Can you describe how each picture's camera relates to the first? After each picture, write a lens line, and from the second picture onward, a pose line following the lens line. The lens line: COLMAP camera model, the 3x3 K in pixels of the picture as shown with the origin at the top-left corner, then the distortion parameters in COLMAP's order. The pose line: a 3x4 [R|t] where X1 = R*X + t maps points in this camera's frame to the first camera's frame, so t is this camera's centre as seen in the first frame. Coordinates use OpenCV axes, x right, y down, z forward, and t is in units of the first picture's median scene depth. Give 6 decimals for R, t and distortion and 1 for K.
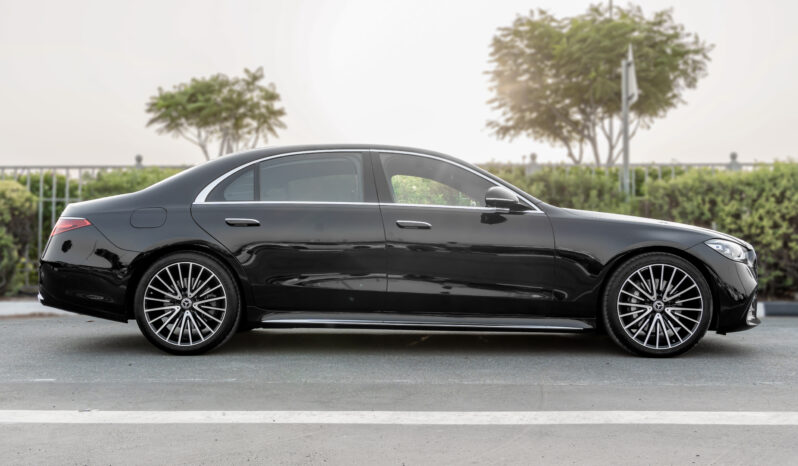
lens RADIAL K [[873.3, 0, 437.5], [0, 873.3, 260.3], [0, 0, 1]] dist [0.002517, 0.000000]
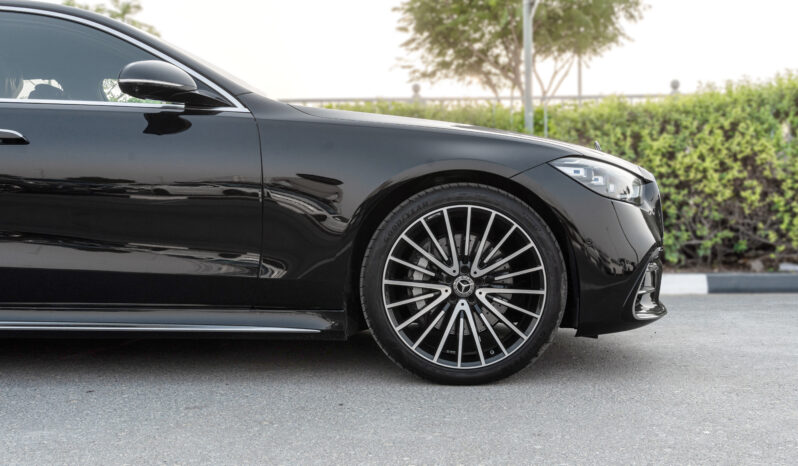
lens RADIAL K [[873.3, 0, 413.3], [0, 873.3, 260.7], [0, 0, 1]] dist [0.002517, 0.000000]
pose [[0.999941, -0.010425, 0.003166, 0.198900], [0.010320, 0.999456, 0.031309, 0.018581], [-0.003491, -0.031274, 0.999505, 0.429546]]
